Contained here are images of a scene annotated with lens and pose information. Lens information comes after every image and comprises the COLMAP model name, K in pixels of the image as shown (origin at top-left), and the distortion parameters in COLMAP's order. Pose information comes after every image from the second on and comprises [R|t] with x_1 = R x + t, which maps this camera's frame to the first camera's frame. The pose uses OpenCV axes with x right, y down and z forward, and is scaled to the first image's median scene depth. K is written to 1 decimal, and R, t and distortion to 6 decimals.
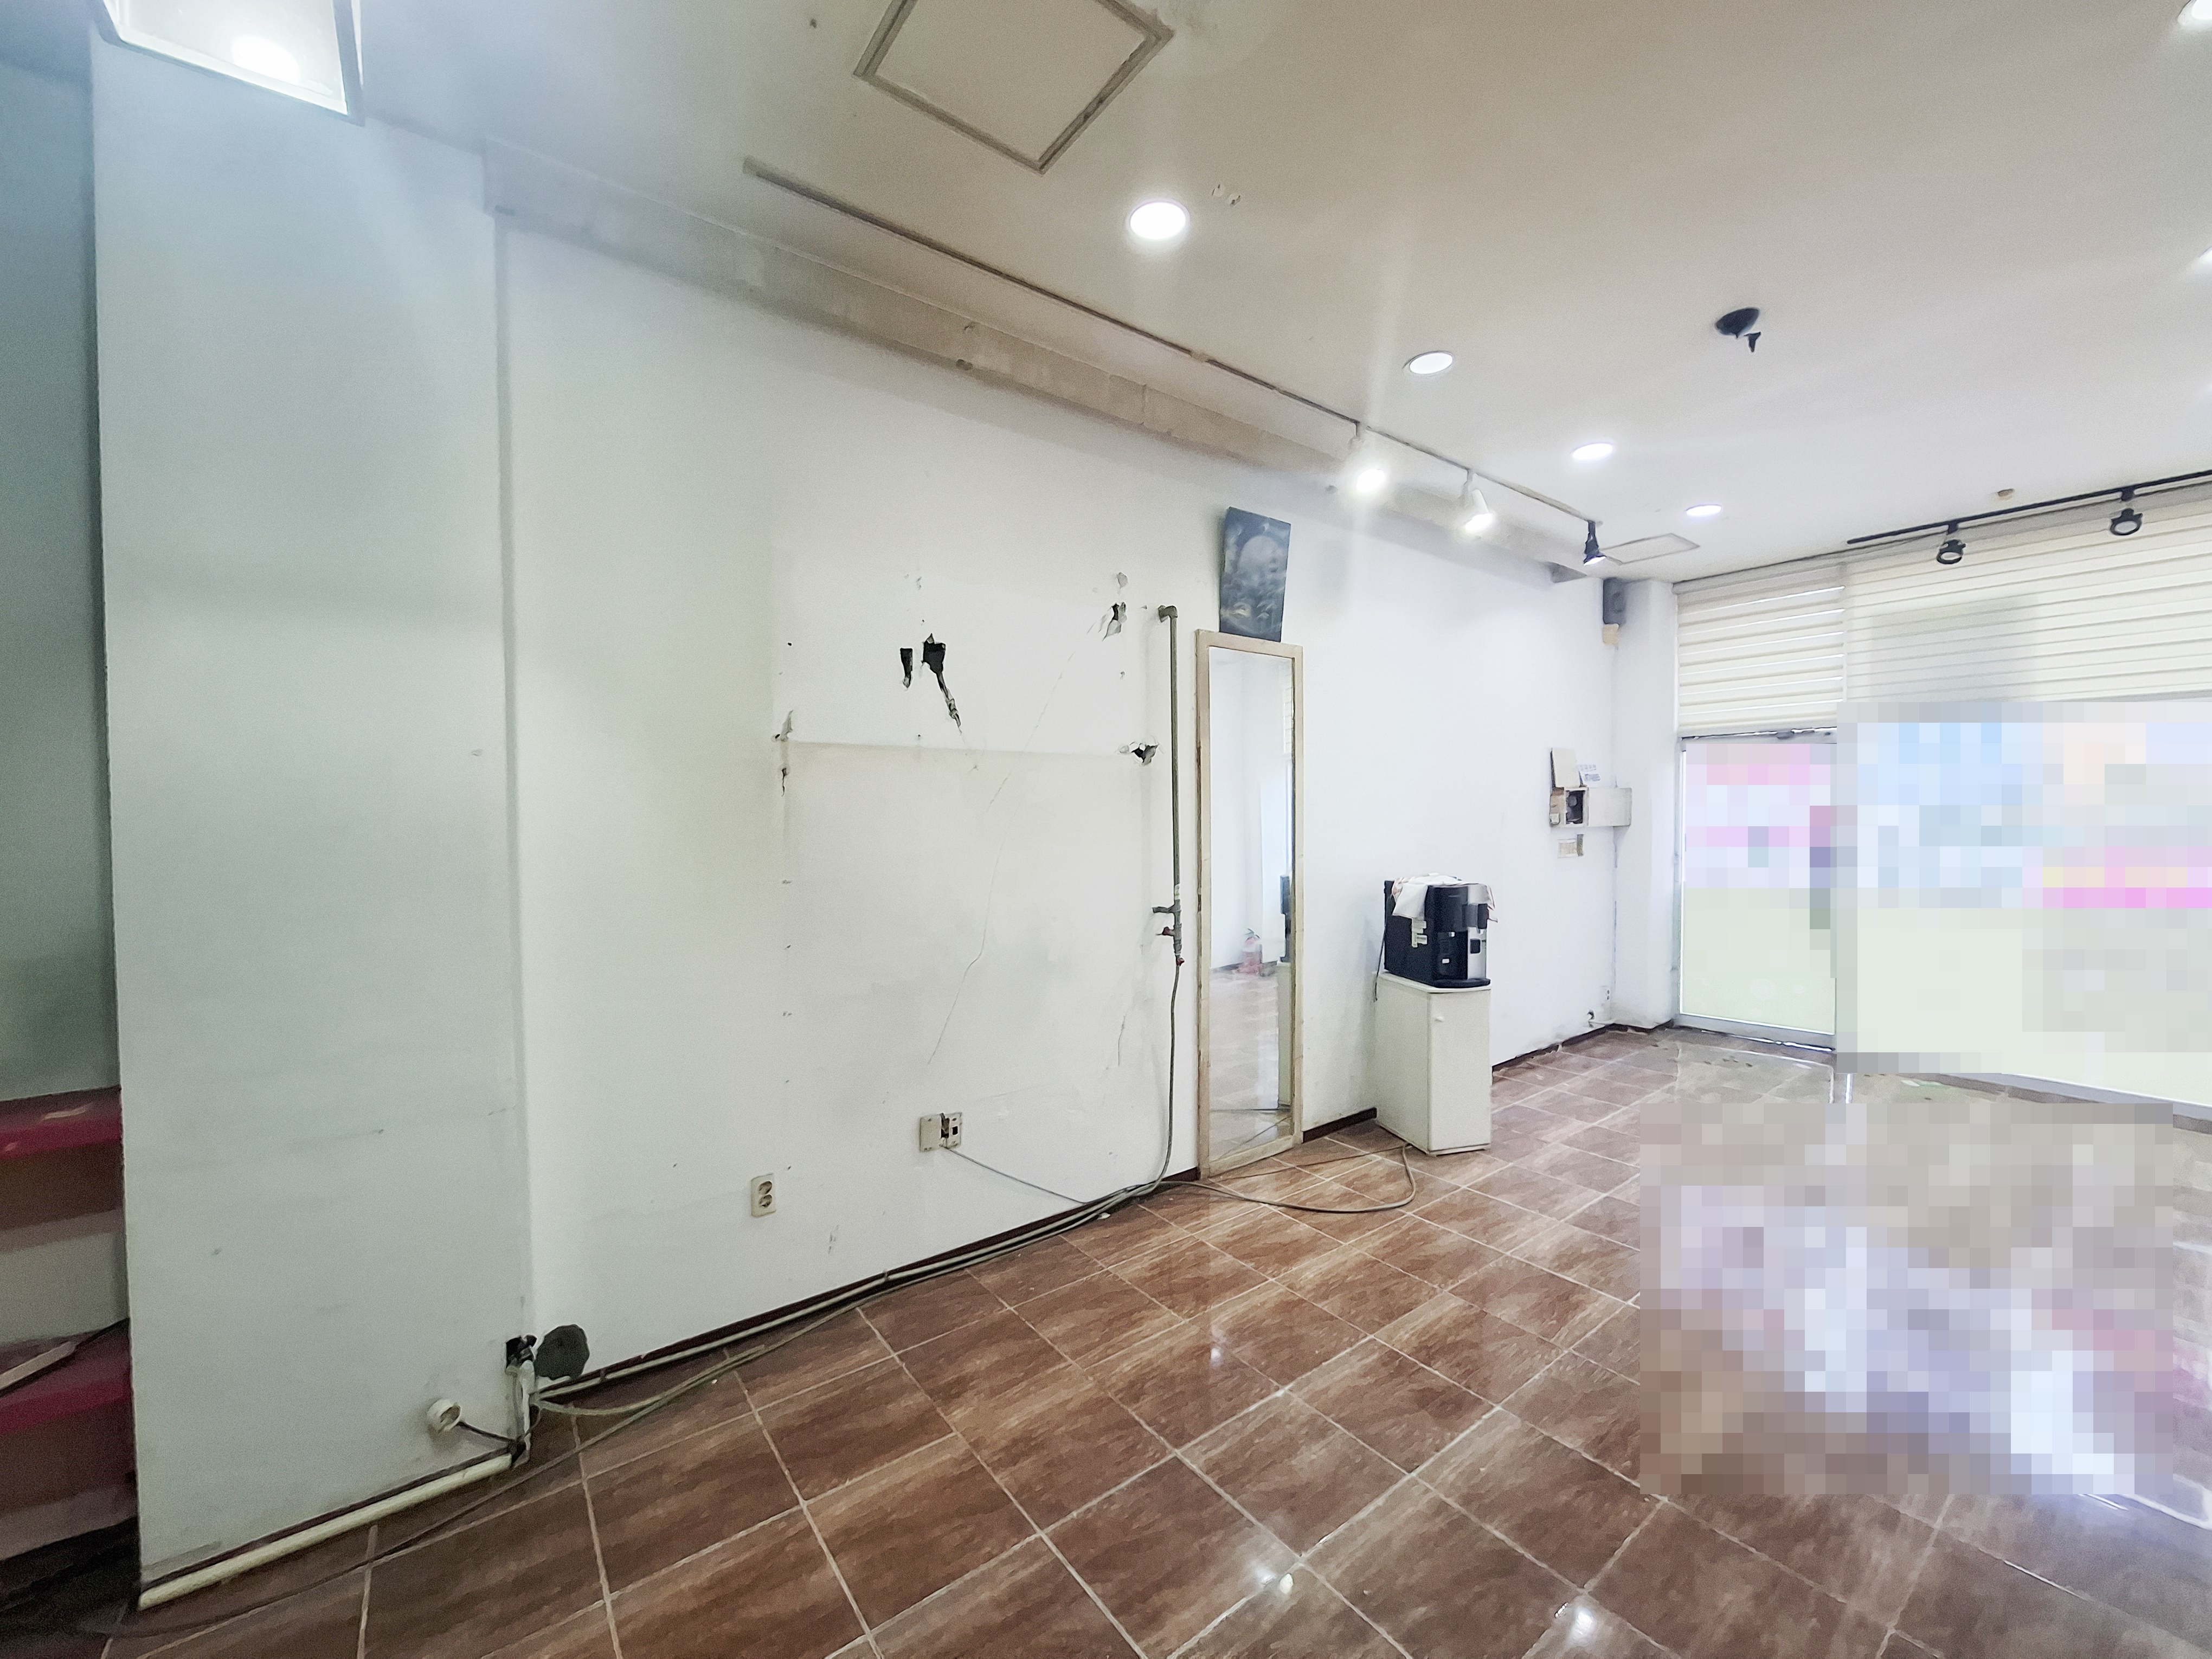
lens RADIAL K [[867.0, 0, 1095.7], [0, 867.0, 826.3], [0, 0, 1]] dist [-0.003906, 0.001055]
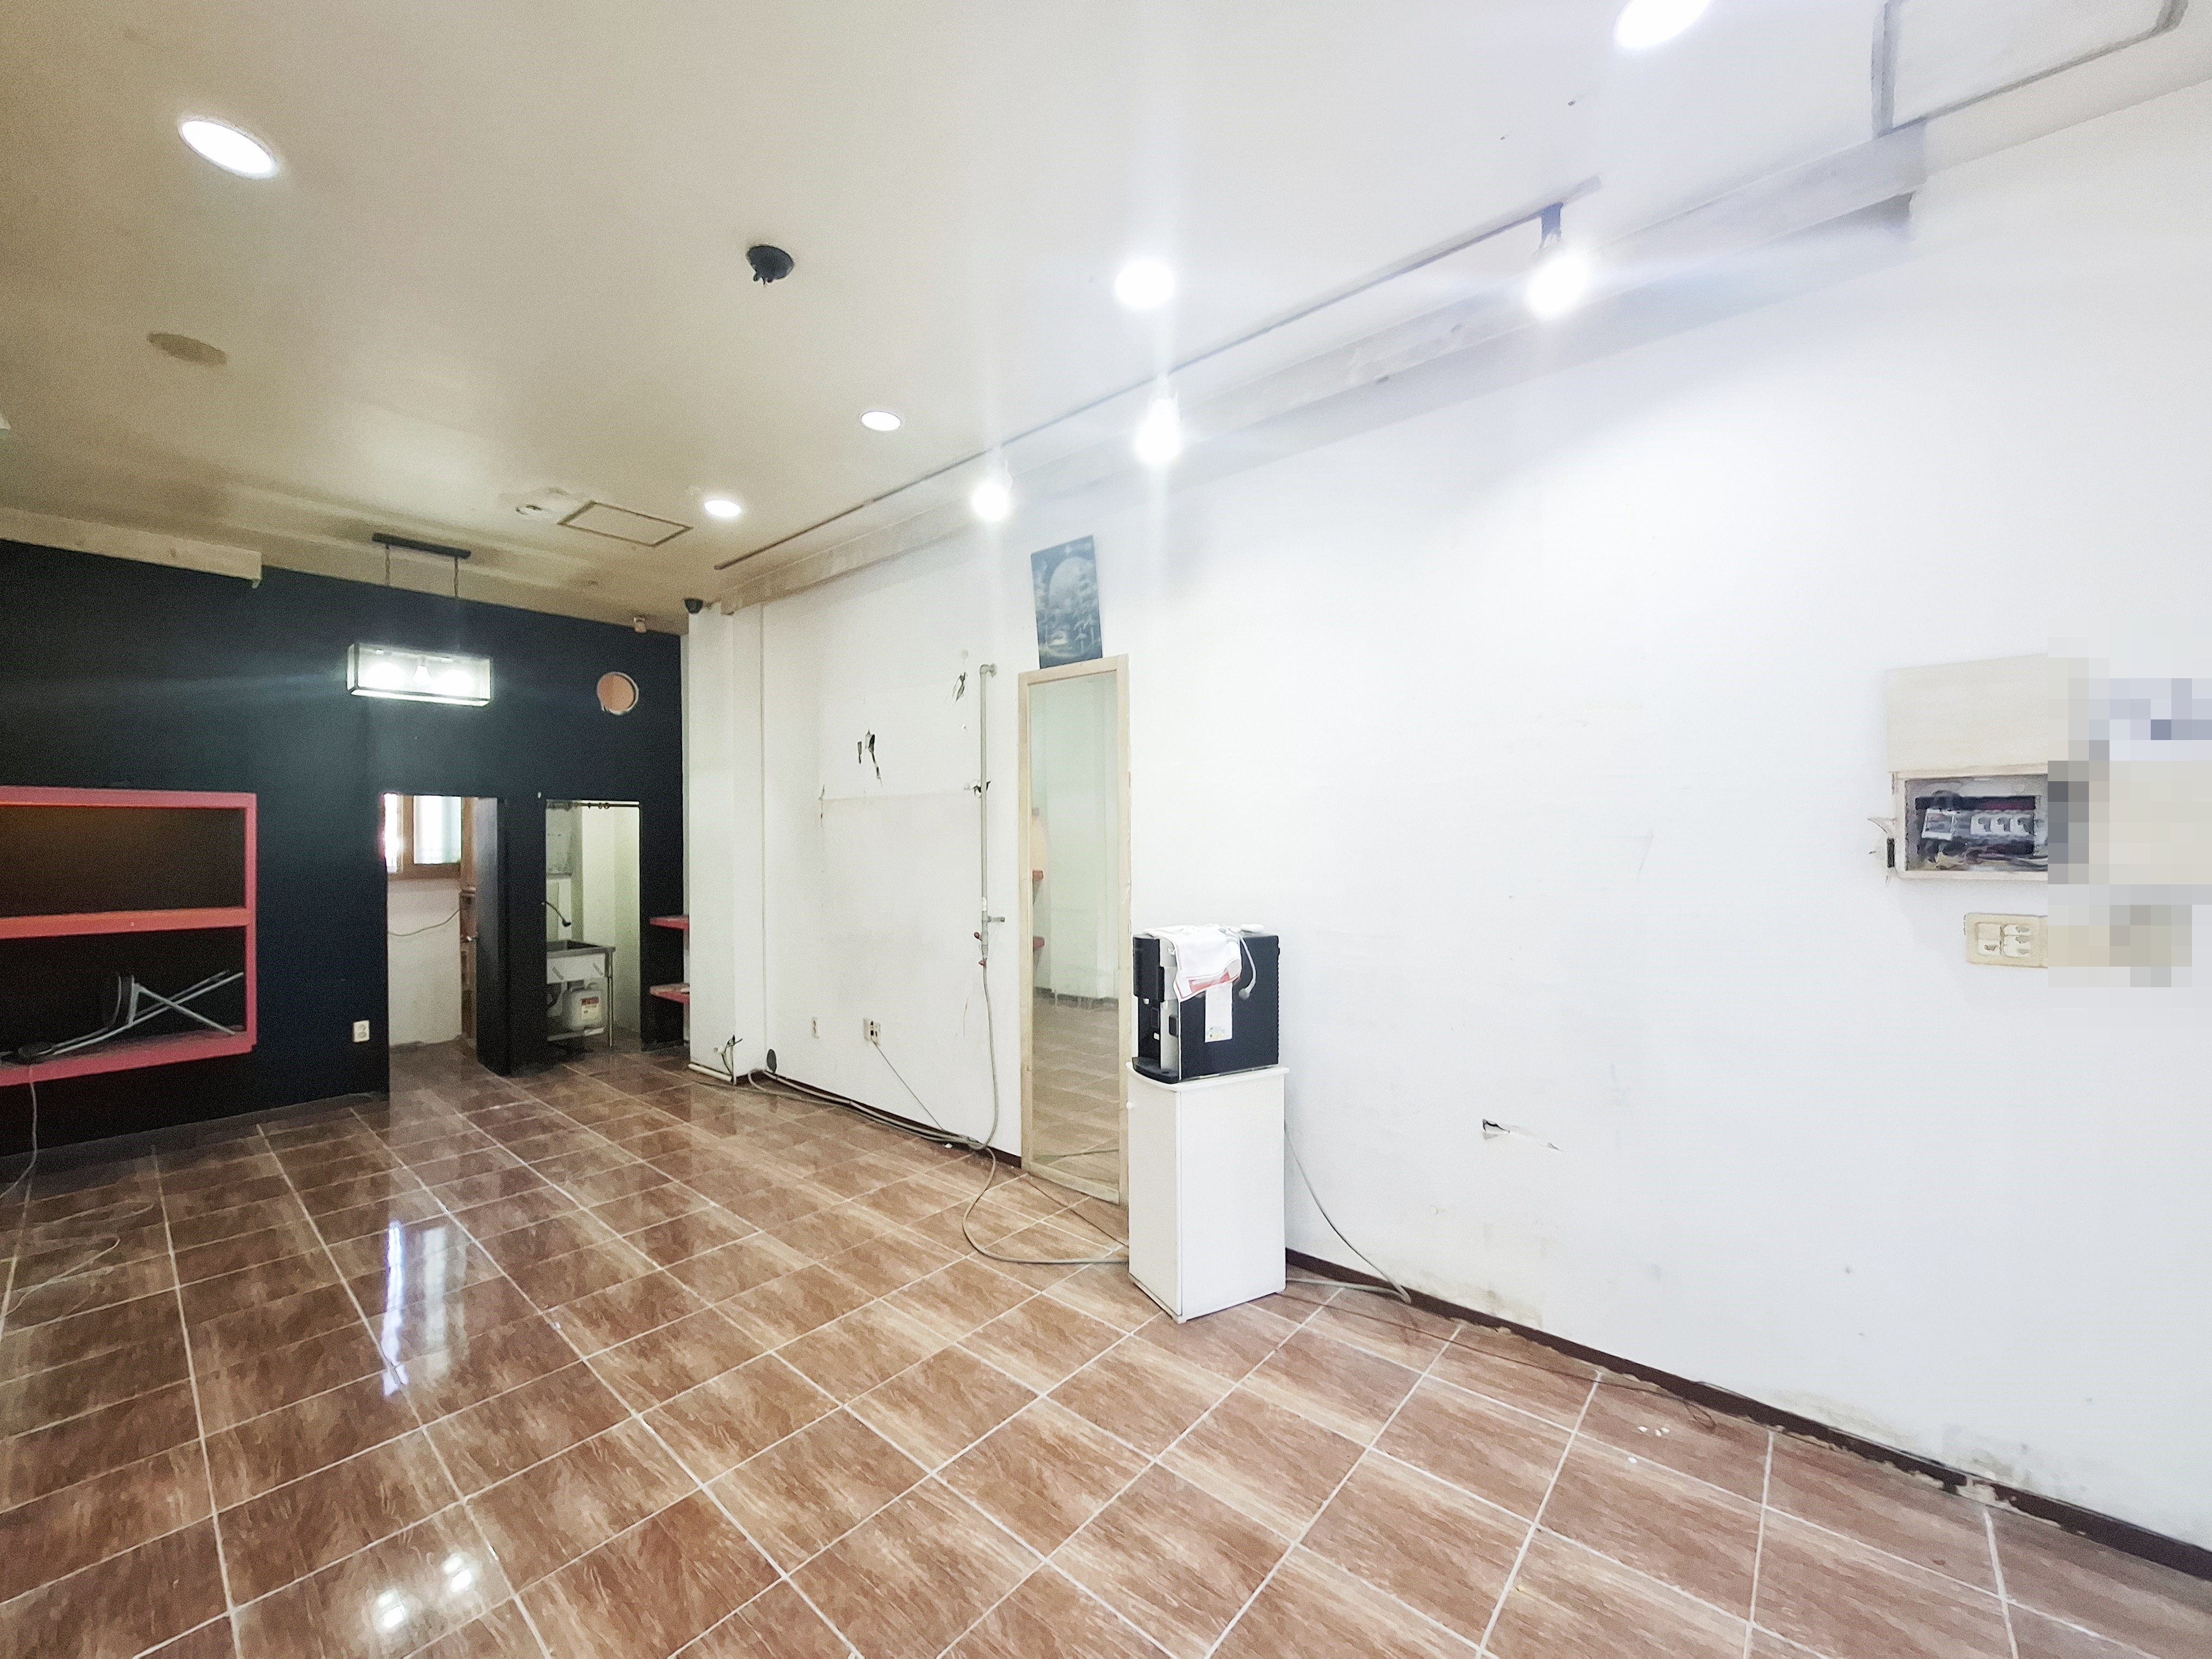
lens RADIAL K [[867.0, 0, 1095.8], [0, 867.0, 832.0], [0, 0, 1]] dist [-0.003906, 0.001055]
pose [[0.213930, 0.000909, -0.976849, 1.176248], [-0.010108, 0.999948, -0.001283, -0.020905], [0.976797, 0.010148, 0.213928, 0.822788]]
